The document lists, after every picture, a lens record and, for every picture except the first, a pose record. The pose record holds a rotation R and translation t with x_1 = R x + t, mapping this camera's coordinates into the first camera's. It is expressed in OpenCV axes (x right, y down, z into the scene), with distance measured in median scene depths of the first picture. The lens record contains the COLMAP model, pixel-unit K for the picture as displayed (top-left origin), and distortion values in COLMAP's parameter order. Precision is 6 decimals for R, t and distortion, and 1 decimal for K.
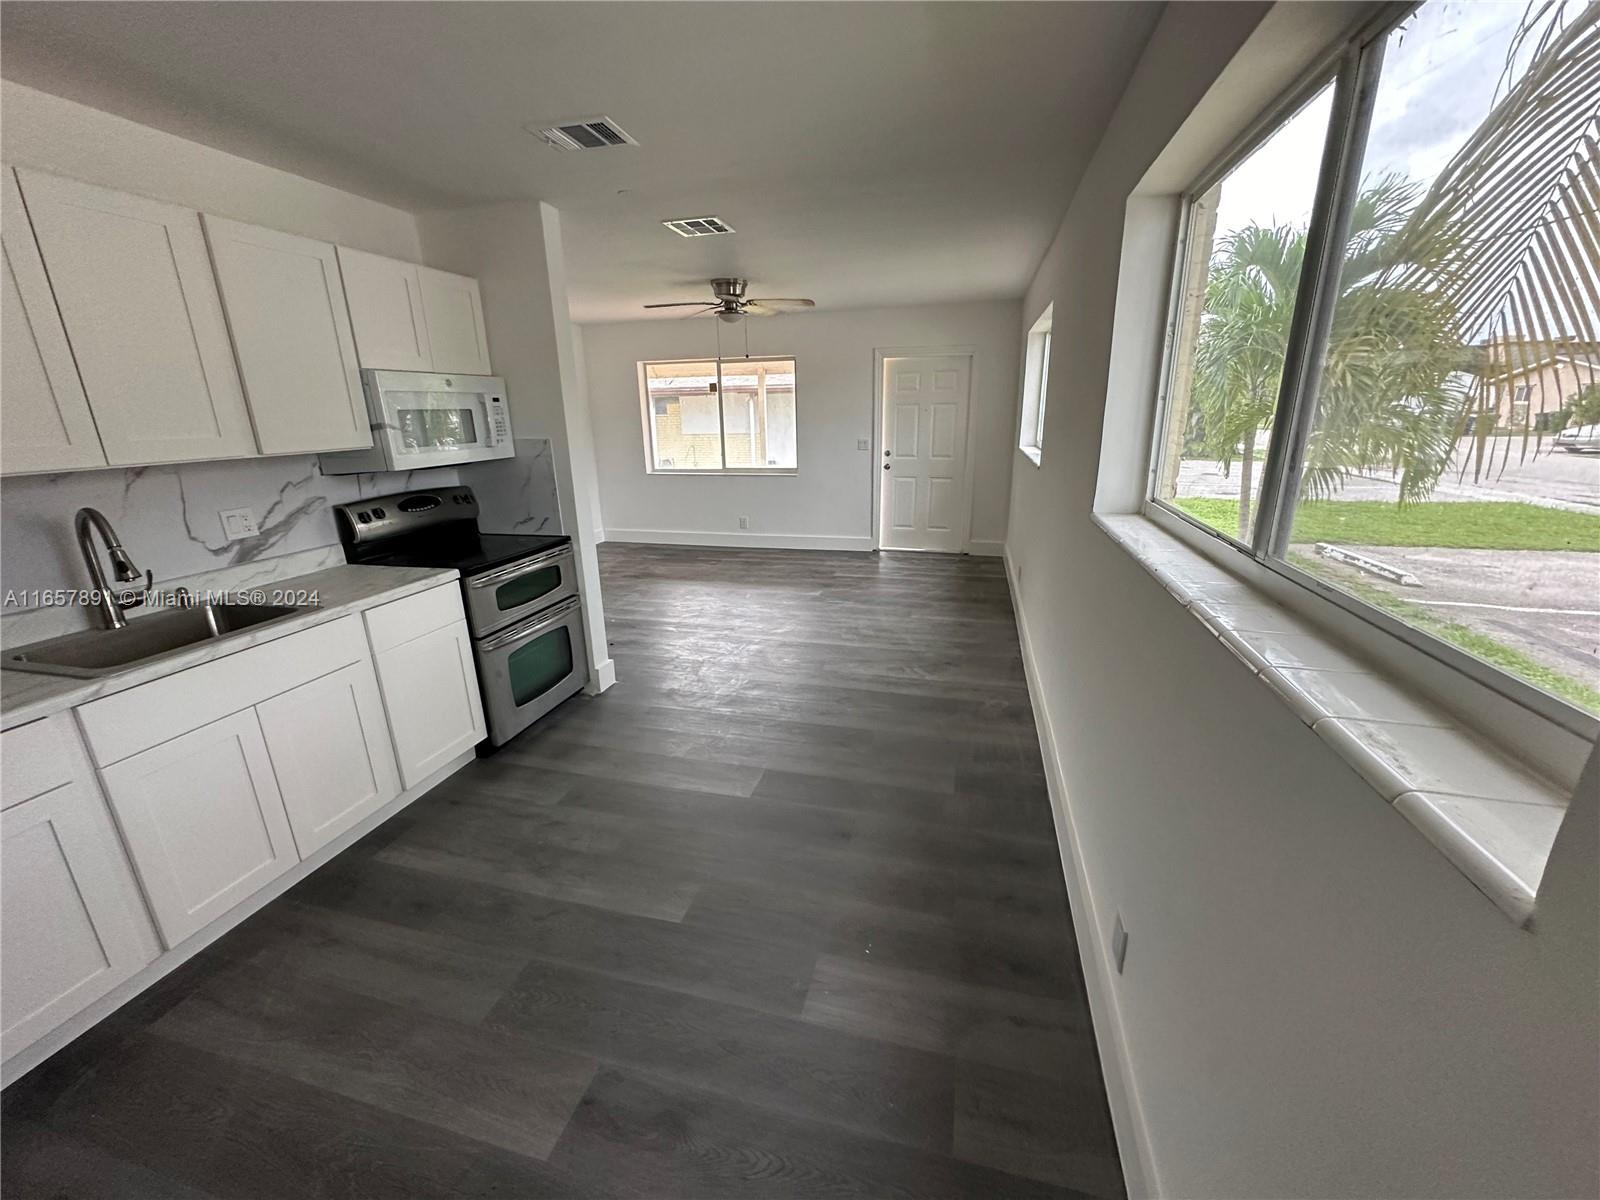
lens RADIAL K [[640.5, 0, 798.0], [0, 640.5, 597.0], [0, 0, 1]] dist [-0.000123, 0.000012]
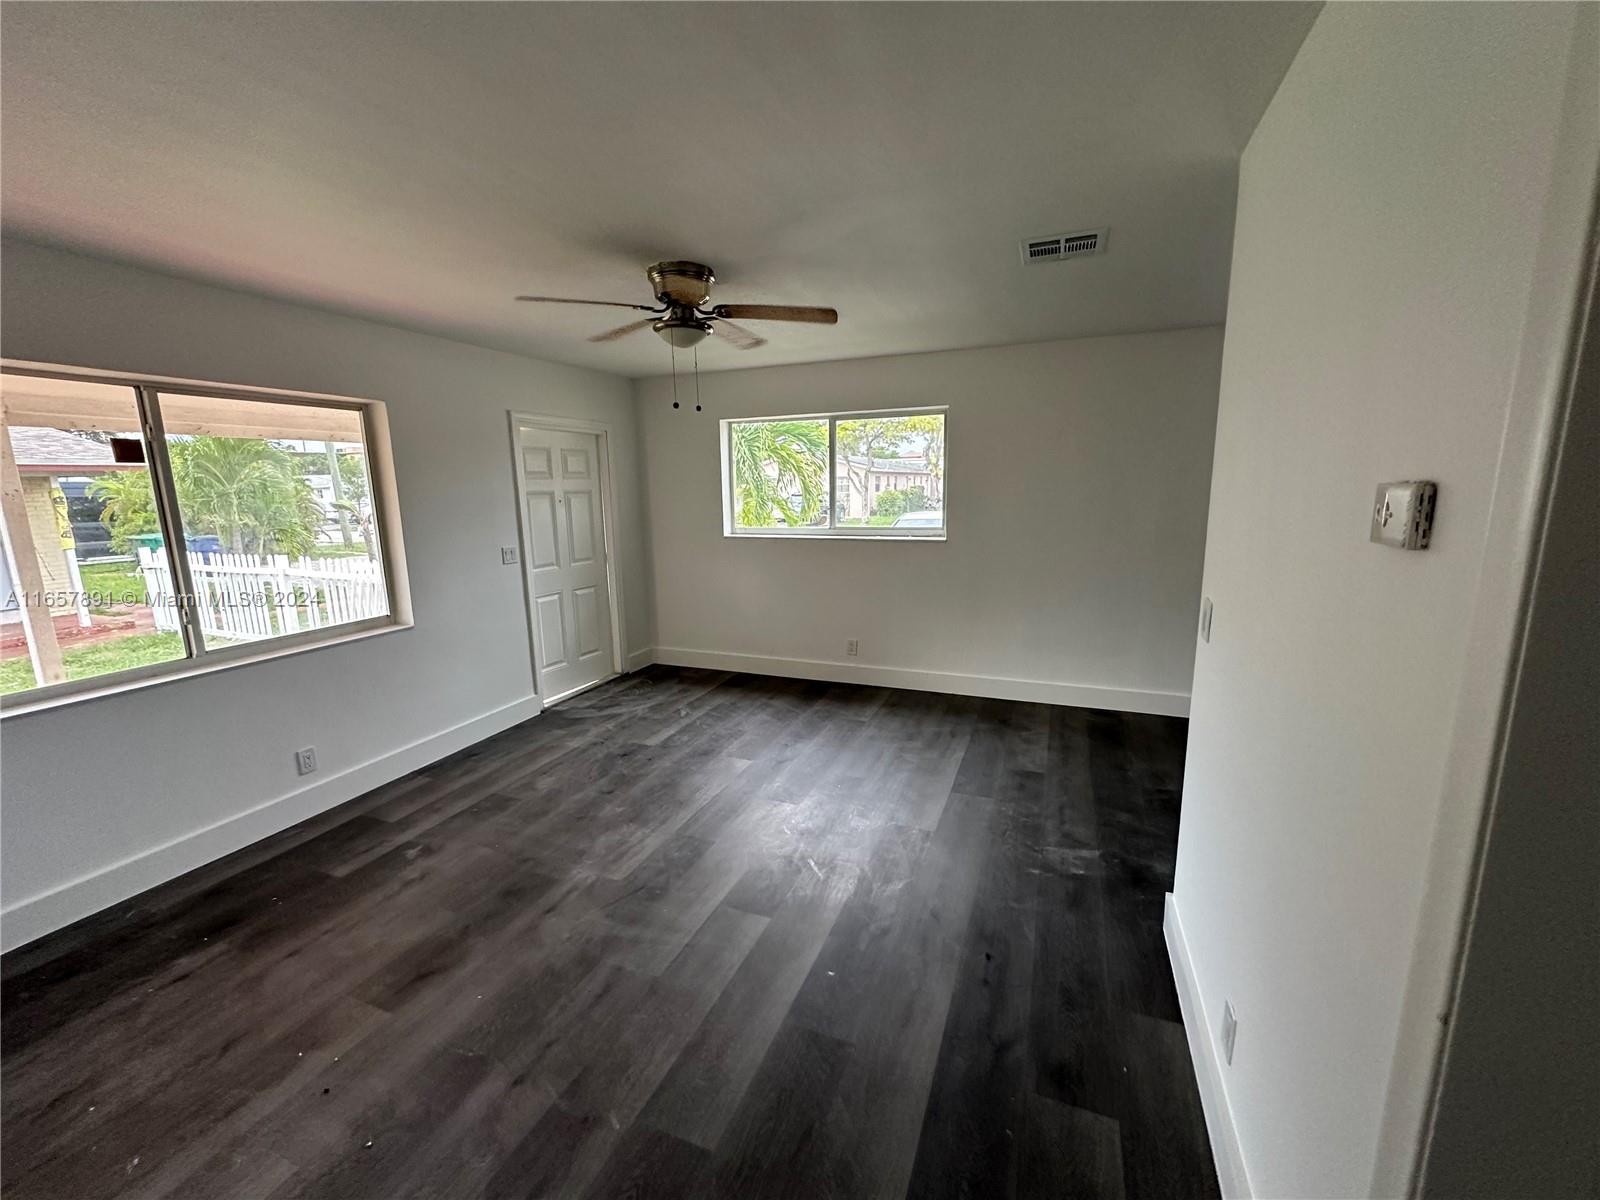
lens RADIAL K [[640.5, 0, 798.0], [0, 640.5, 597.0], [0, 0, 1]] dist [-0.000123, 0.000012]
pose [[0.132753, -0.157656, 0.978530, -0.705647], [0.297465, 0.948094, 0.112396, -0.270162], [-0.945458, 0.276157, 0.172759, 0.921123]]
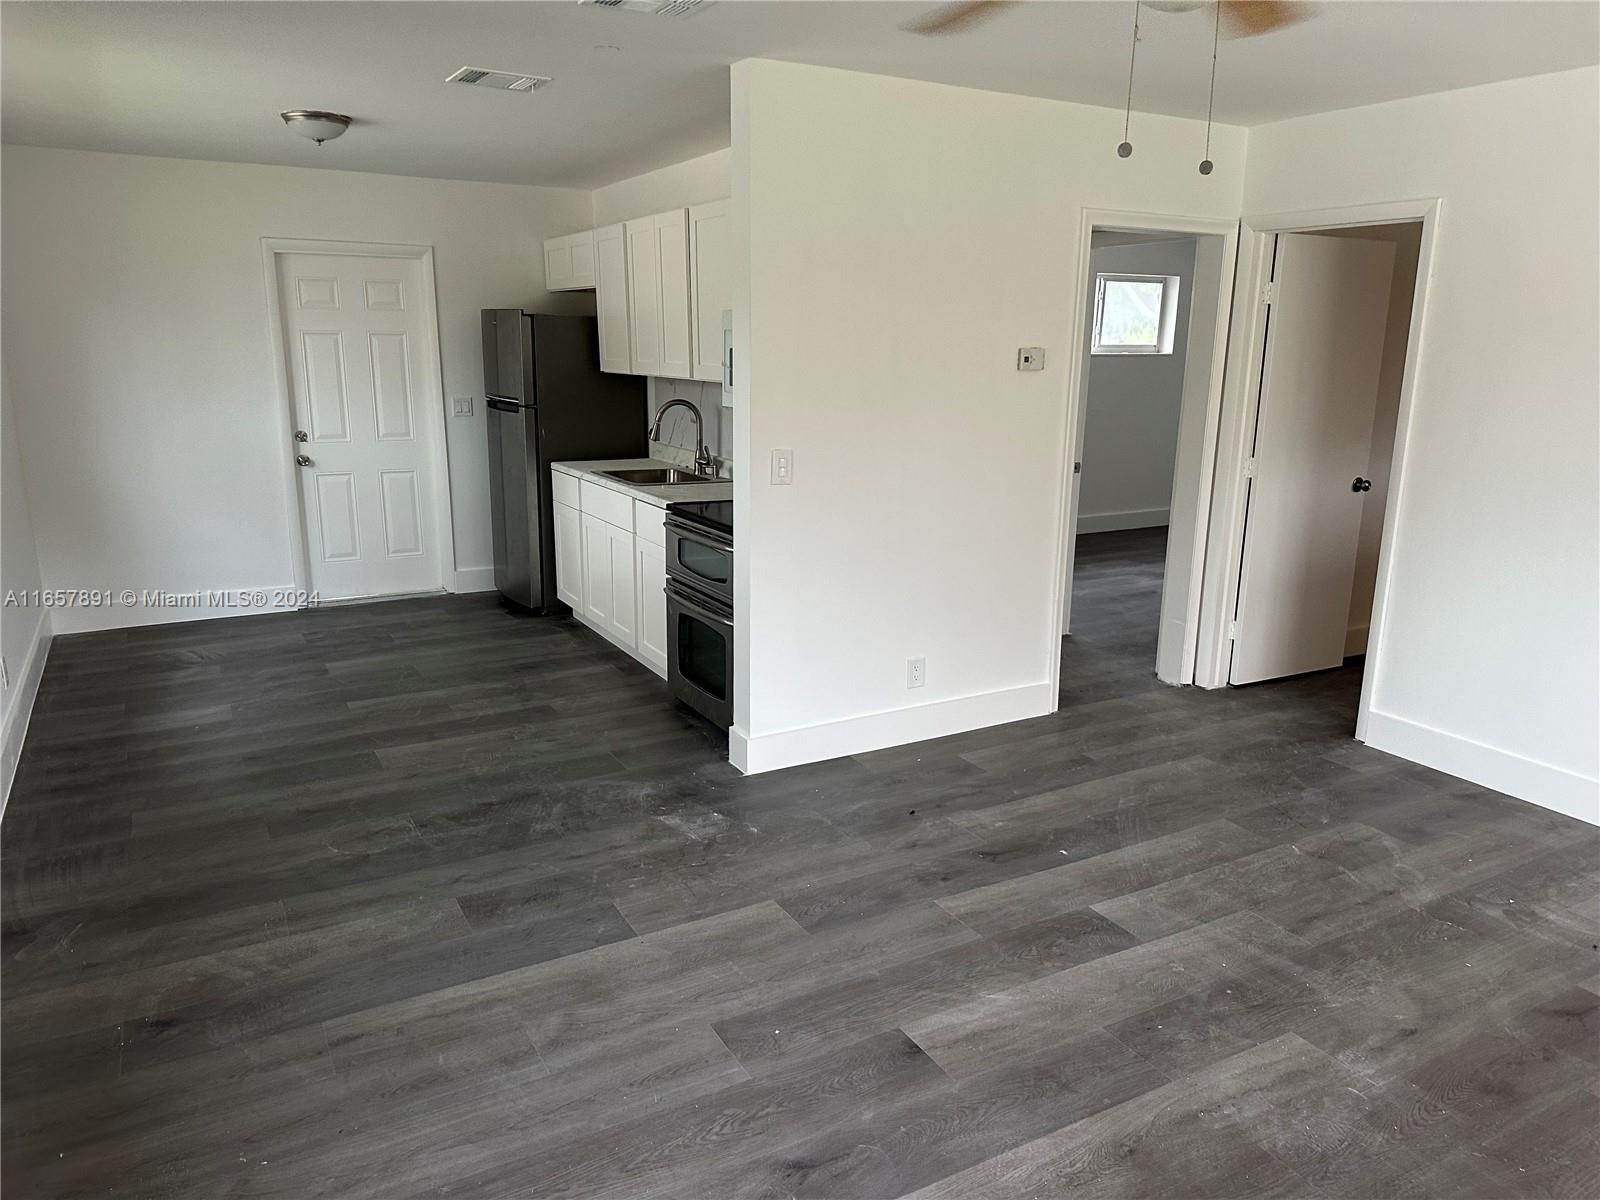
lens RADIAL K [[1117.2, 0, 804.9], [0, 1117.2, 604.3], [0, 0, 1]] dist [0.102043, -0.146468]
pose [[-0.715233, 0.174908, -0.676646, 0.320438], [-0.193694, 0.880643, 0.432379, -0.412842], [0.671510, 0.440313, -0.595986, 1.318662]]
